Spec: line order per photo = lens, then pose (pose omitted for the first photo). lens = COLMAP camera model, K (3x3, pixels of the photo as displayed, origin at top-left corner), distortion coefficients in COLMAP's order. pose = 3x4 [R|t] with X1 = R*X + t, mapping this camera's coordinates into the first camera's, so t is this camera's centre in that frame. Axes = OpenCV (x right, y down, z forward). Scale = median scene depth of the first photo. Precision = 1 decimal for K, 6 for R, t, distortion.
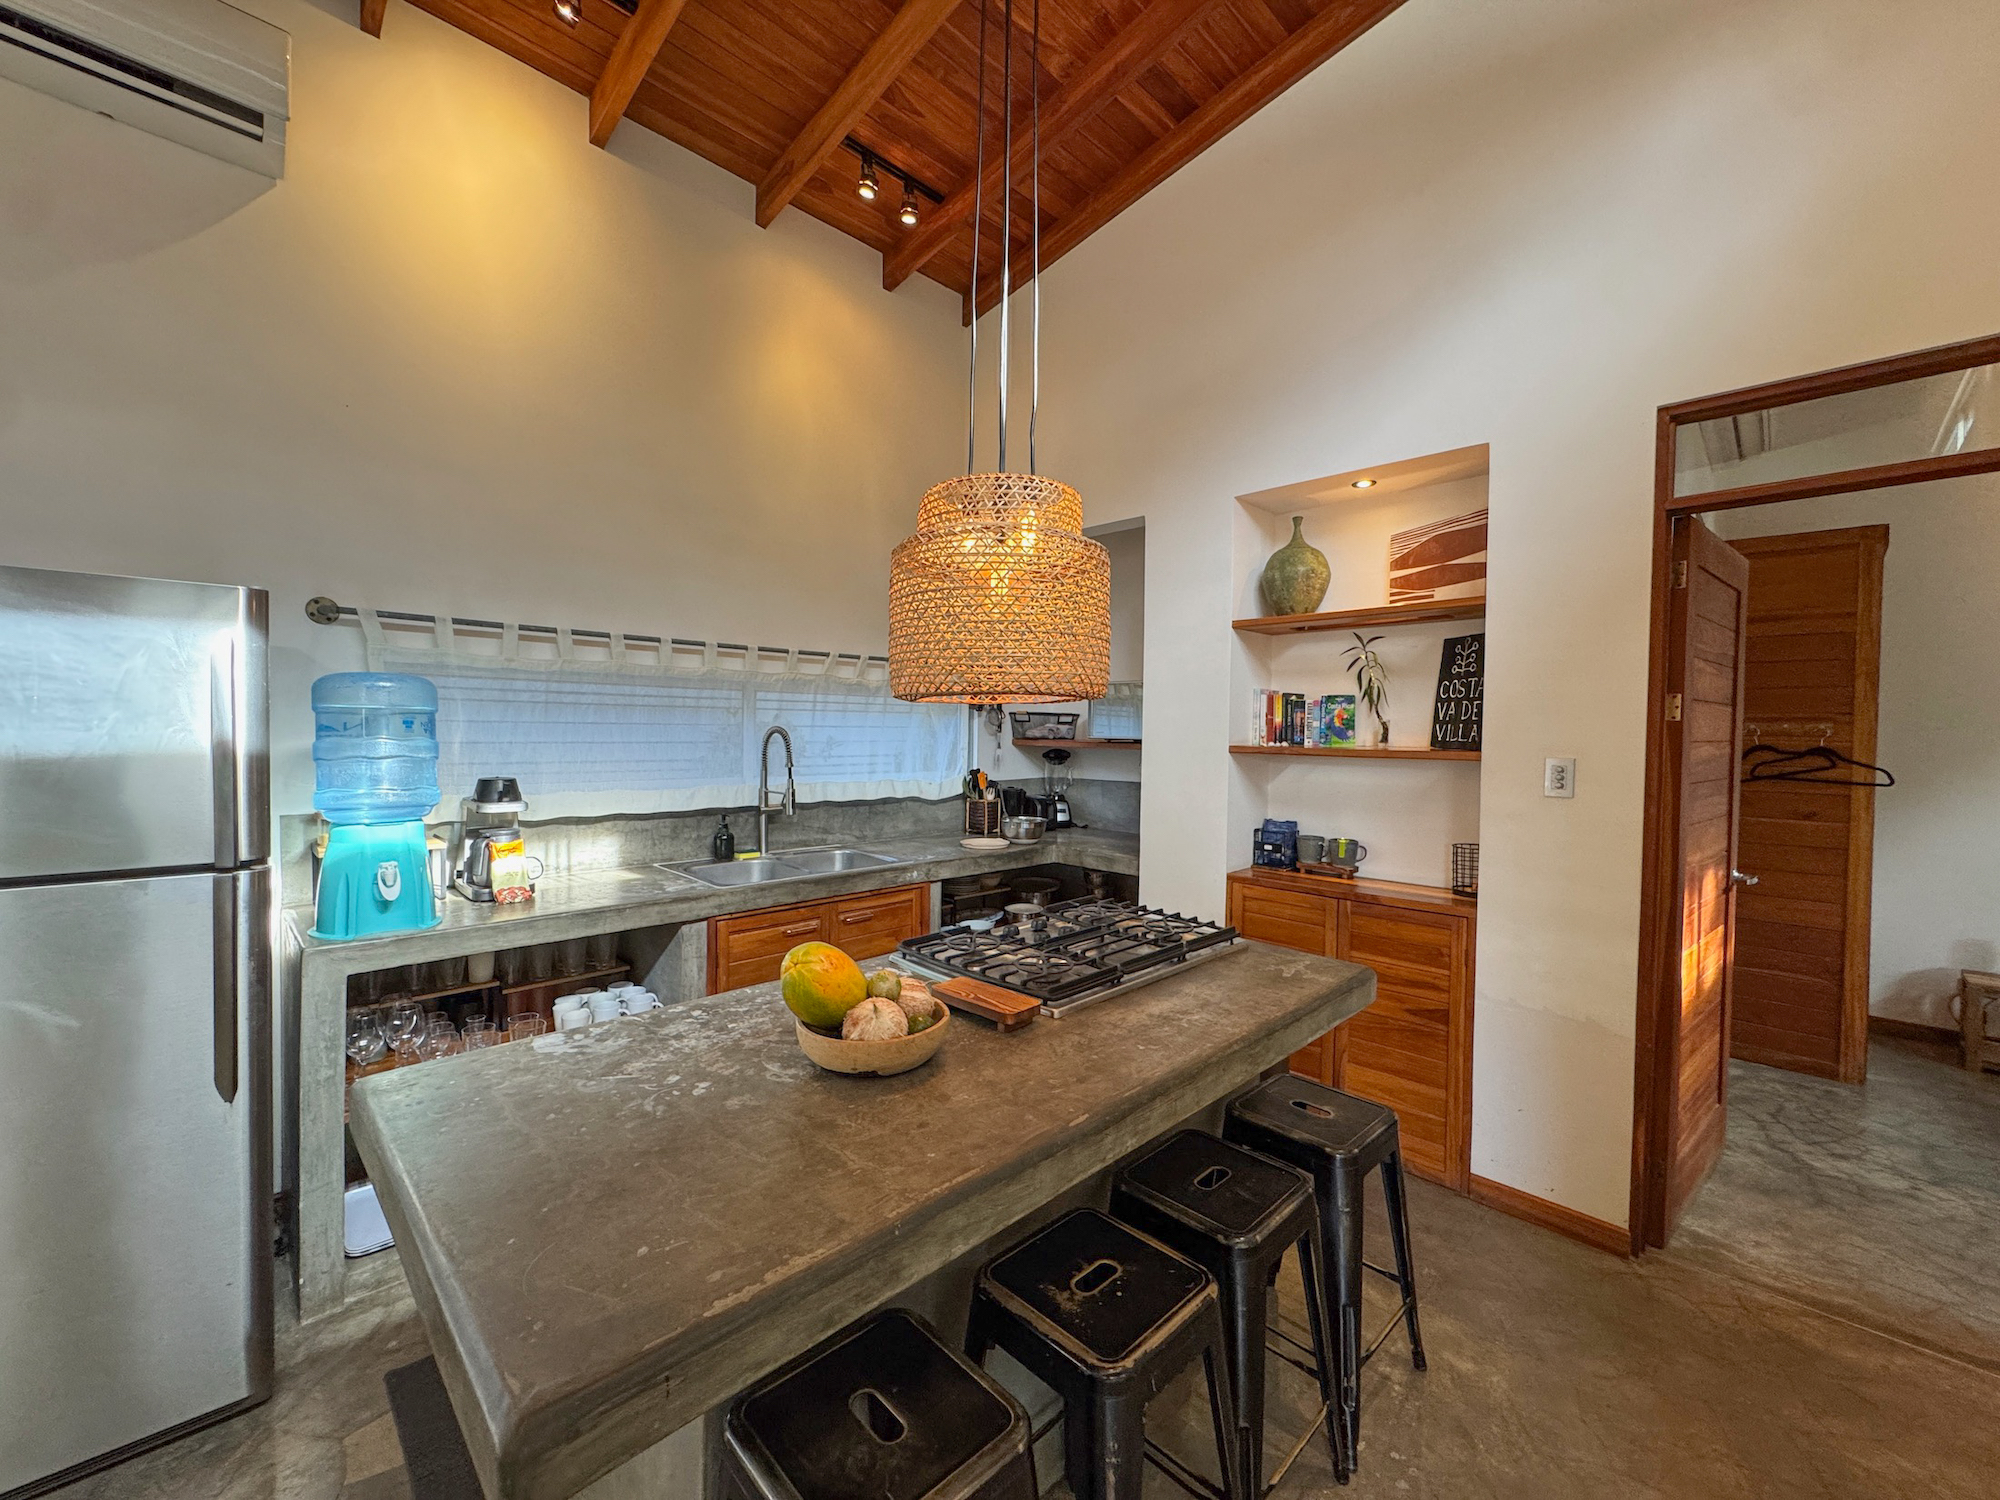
lens RADIAL K [[801.2, 0, 997.5], [0, 801.2, 750.7], [0, 0, 1]] dist [-0.002245, 0.000293]
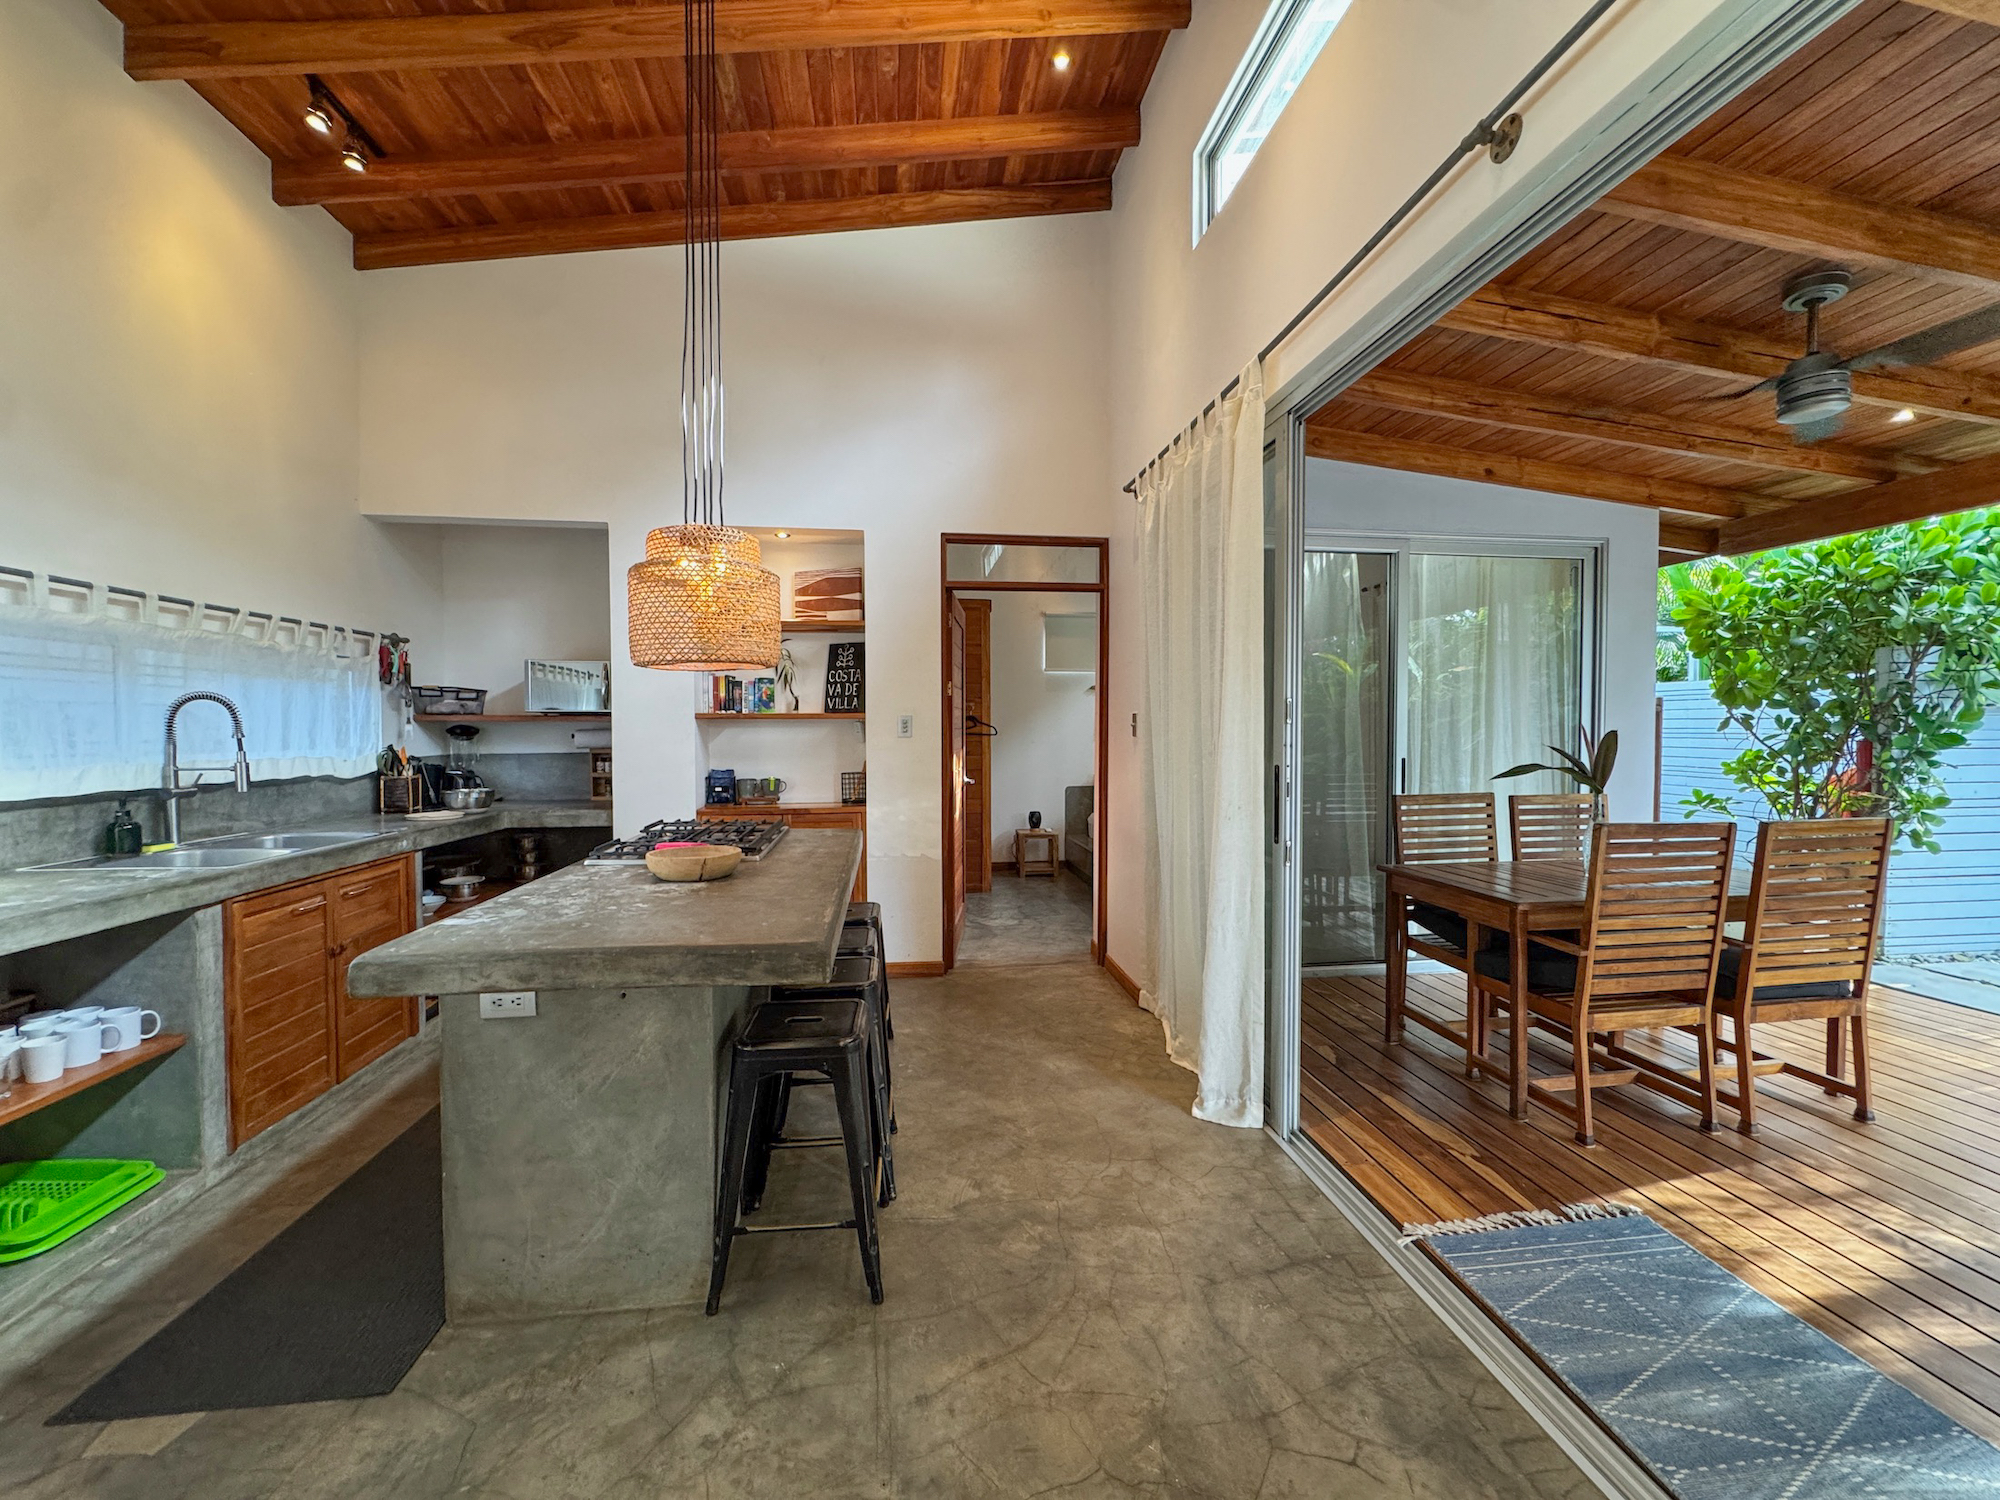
lens RADIAL K [[801.2, 0, 997.5], [0, 801.2, 750.7], [0, 0, 1]] dist [-0.002245, 0.000293]
pose [[0.605648, -0.036566, 0.794892, -0.533835], [0.030850, 0.999272, 0.022463, 0.047781], [-0.795135, 0.010917, 0.606335, -0.227932]]
